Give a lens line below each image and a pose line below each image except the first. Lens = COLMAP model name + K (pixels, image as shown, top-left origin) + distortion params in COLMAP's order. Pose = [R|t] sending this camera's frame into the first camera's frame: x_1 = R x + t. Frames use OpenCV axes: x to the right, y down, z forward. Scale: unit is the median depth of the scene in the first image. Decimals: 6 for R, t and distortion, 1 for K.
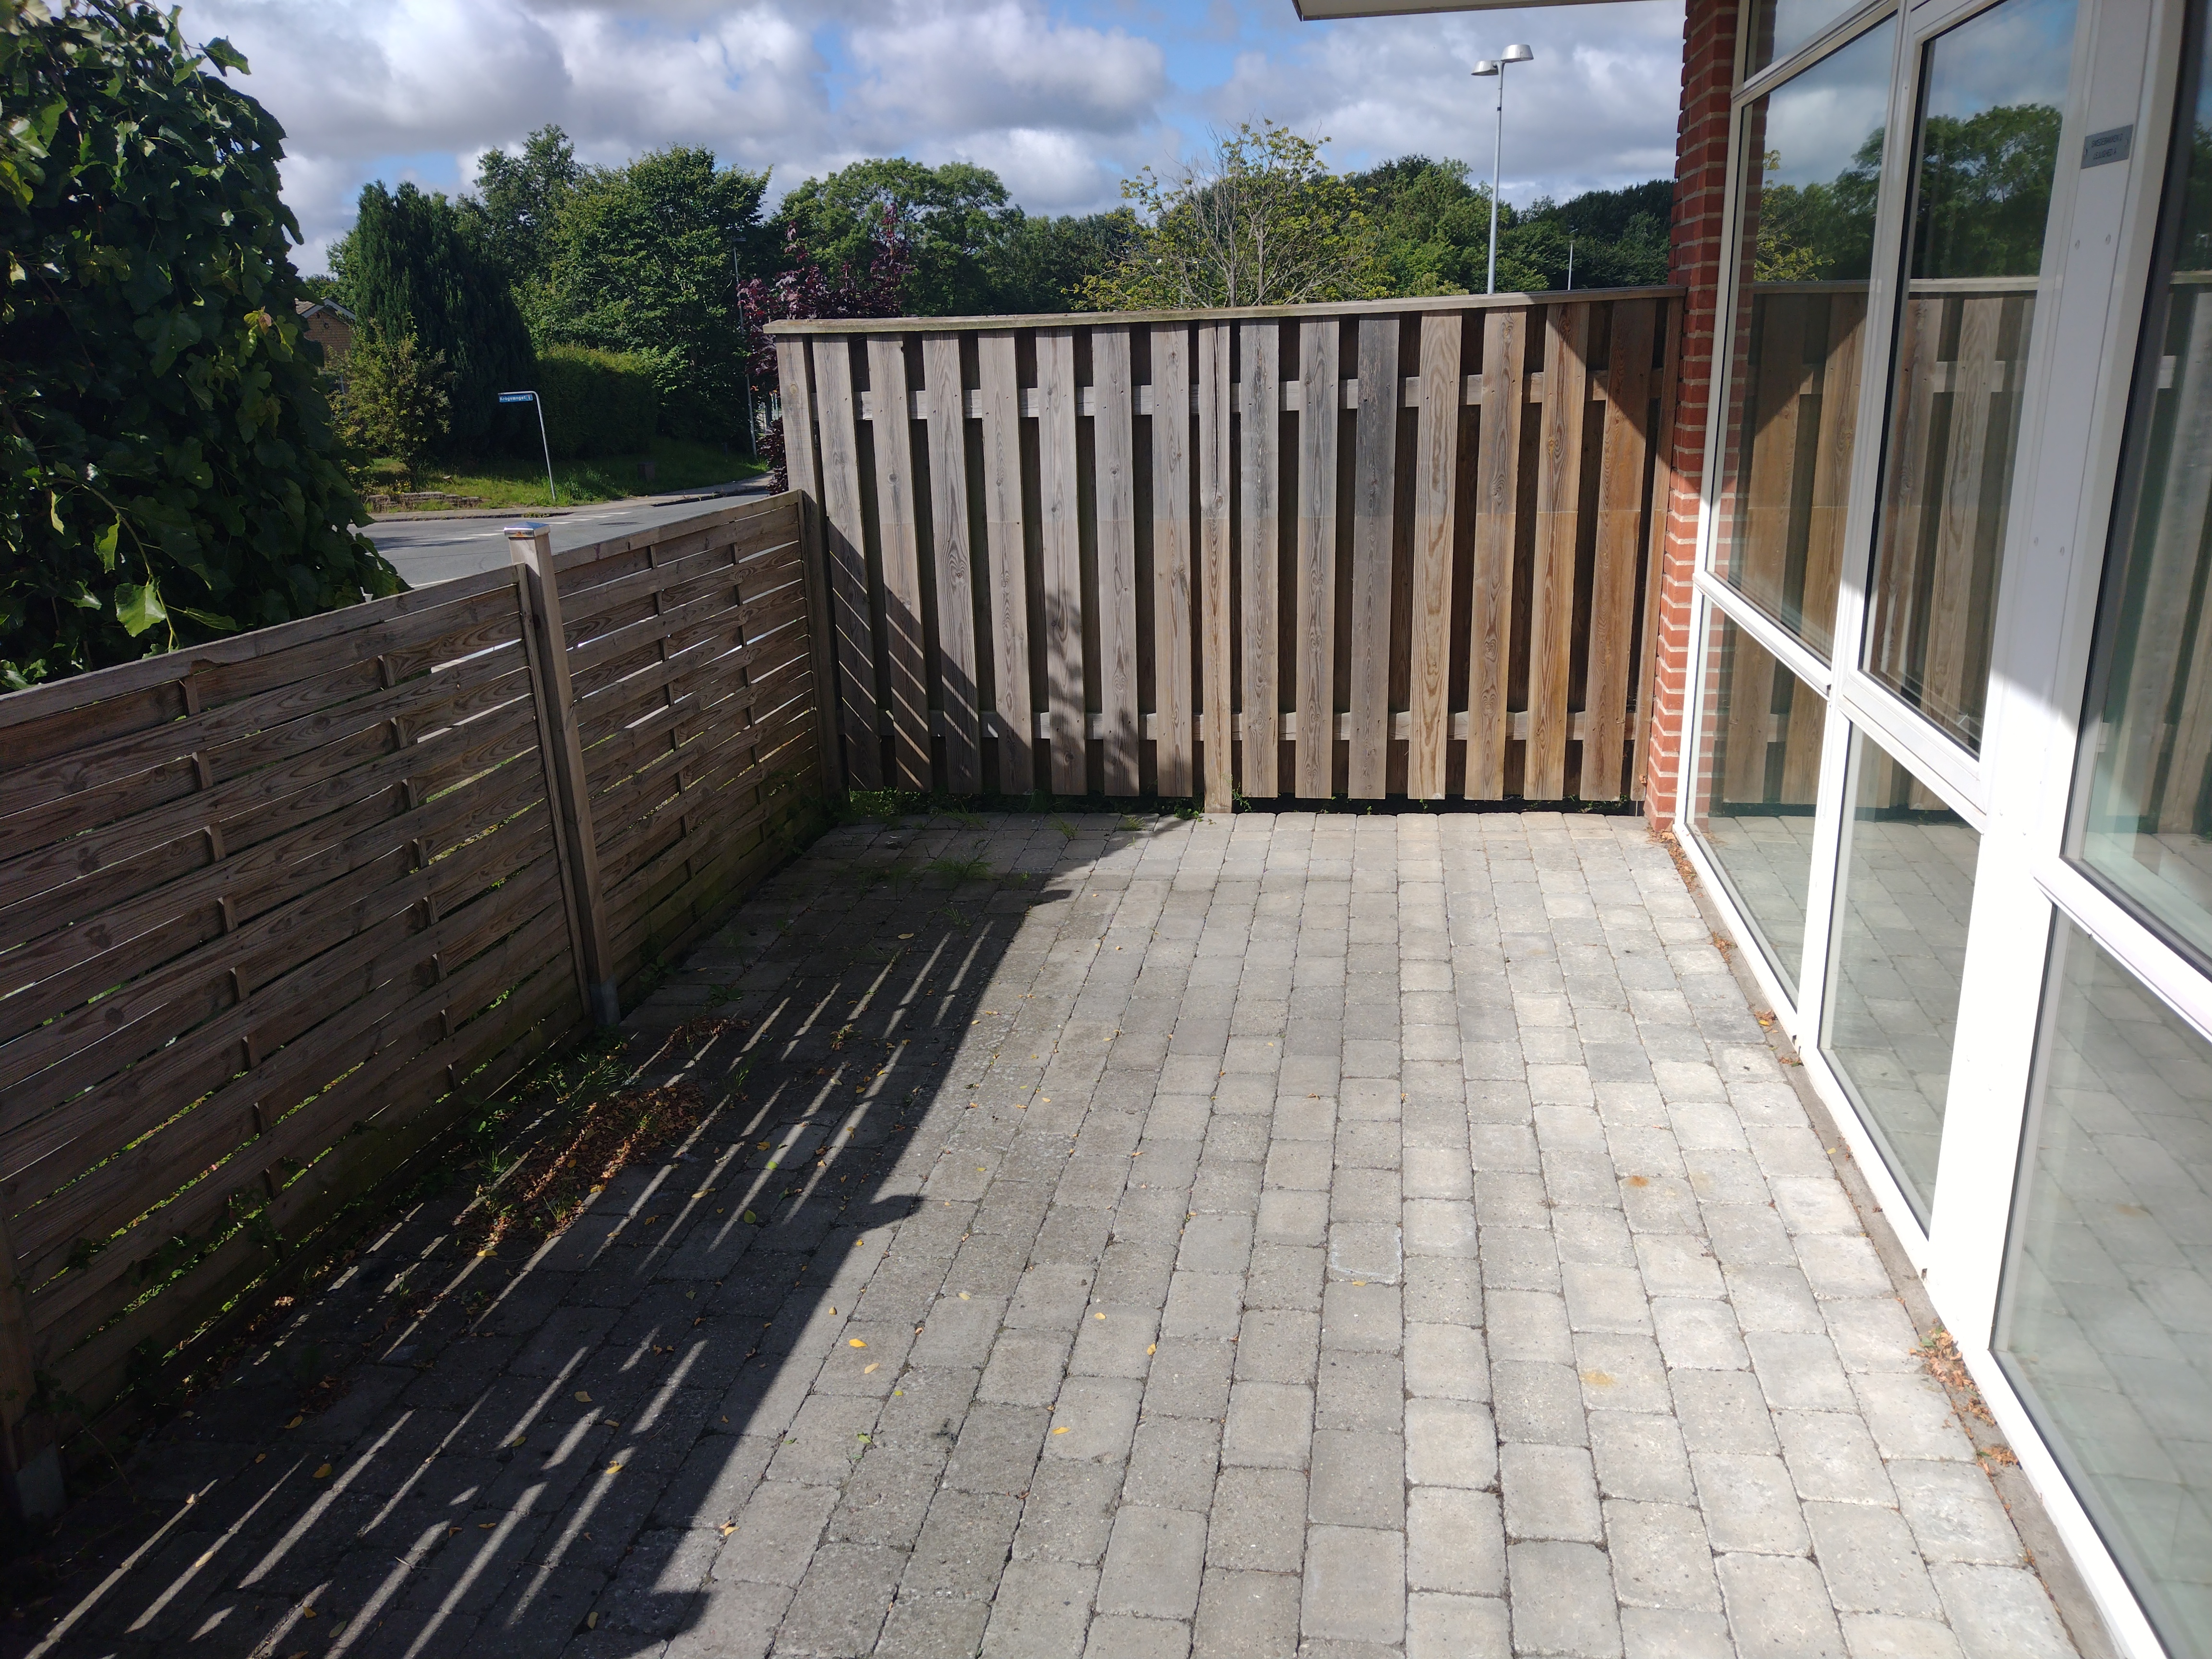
lens RADIAL K [[1628.6, 0, 1105.9], [0, 1628.6, 827.3], [0, 0, 1]] dist [0.093356, 0.001308]
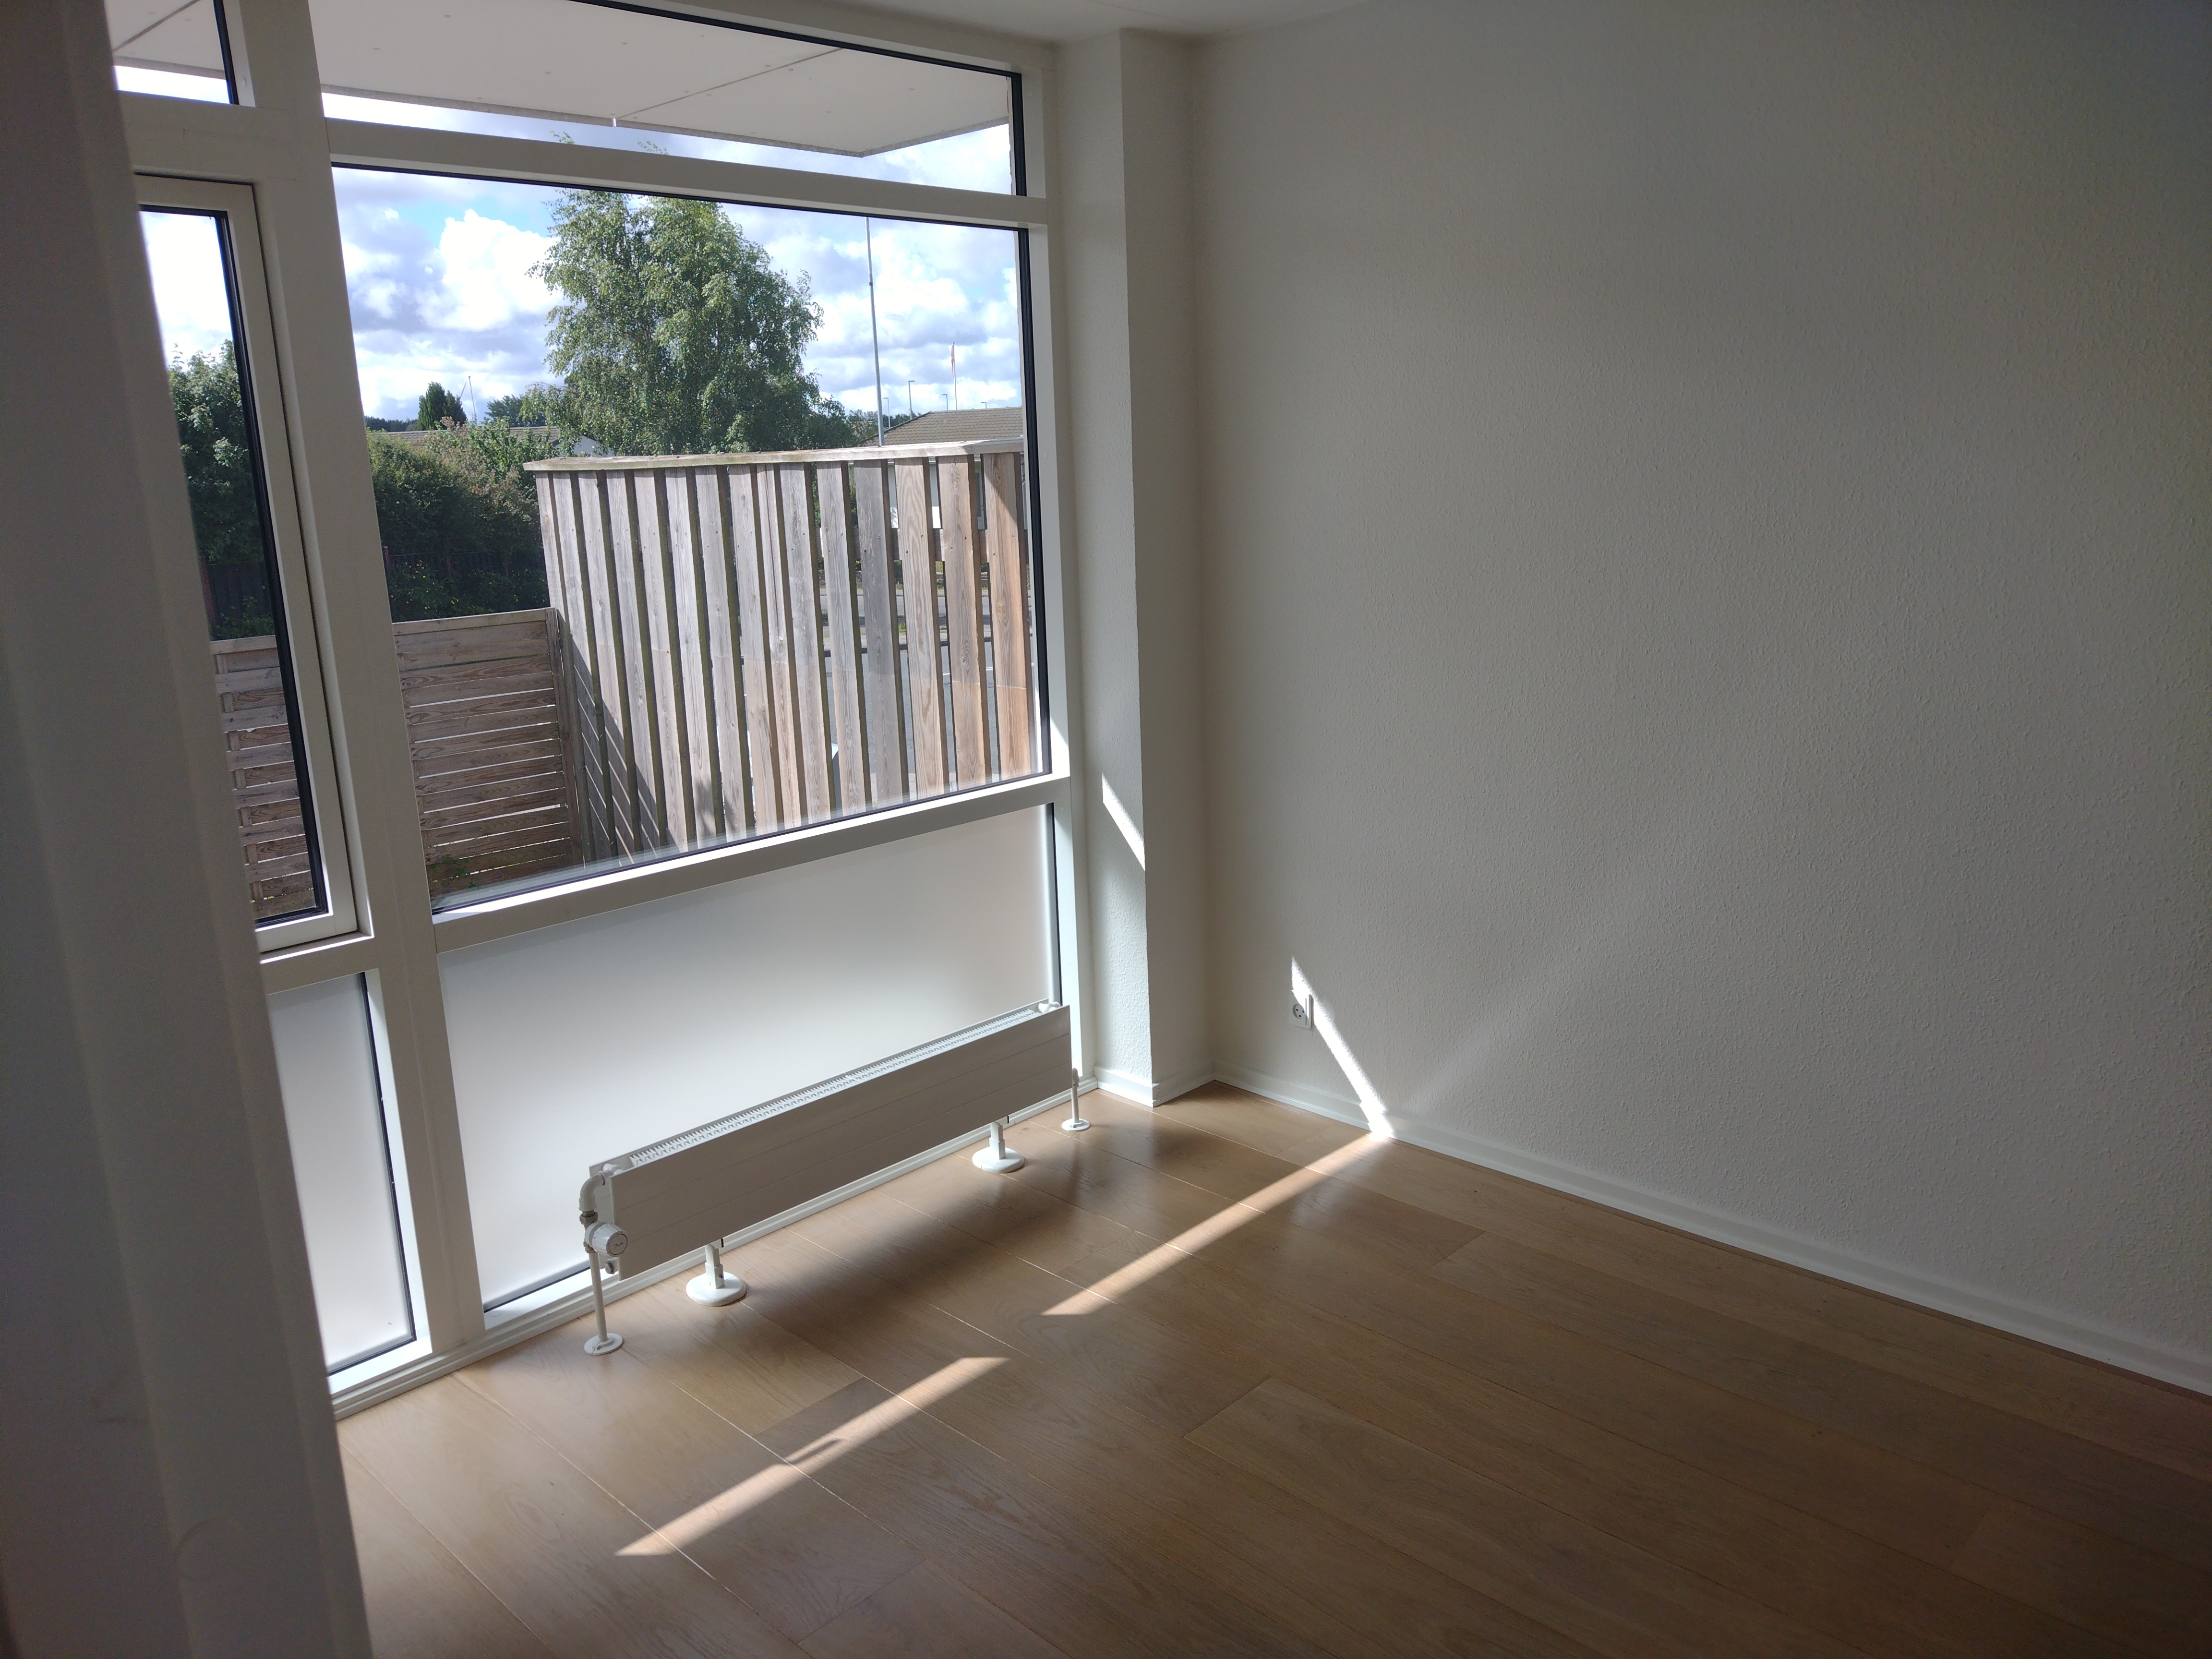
lens RADIAL K [[1628.6, 0, 1106.8], [0, 1628.6, 835.8], [0, 0, 1]] dist [0.093356, 0.001308]
pose [[0.830980, 0.127388, -0.541521, 0.759184], [-0.148597, 0.988887, 0.004601, -0.118893], [0.536089, 0.076645, 0.840675, 0.290611]]
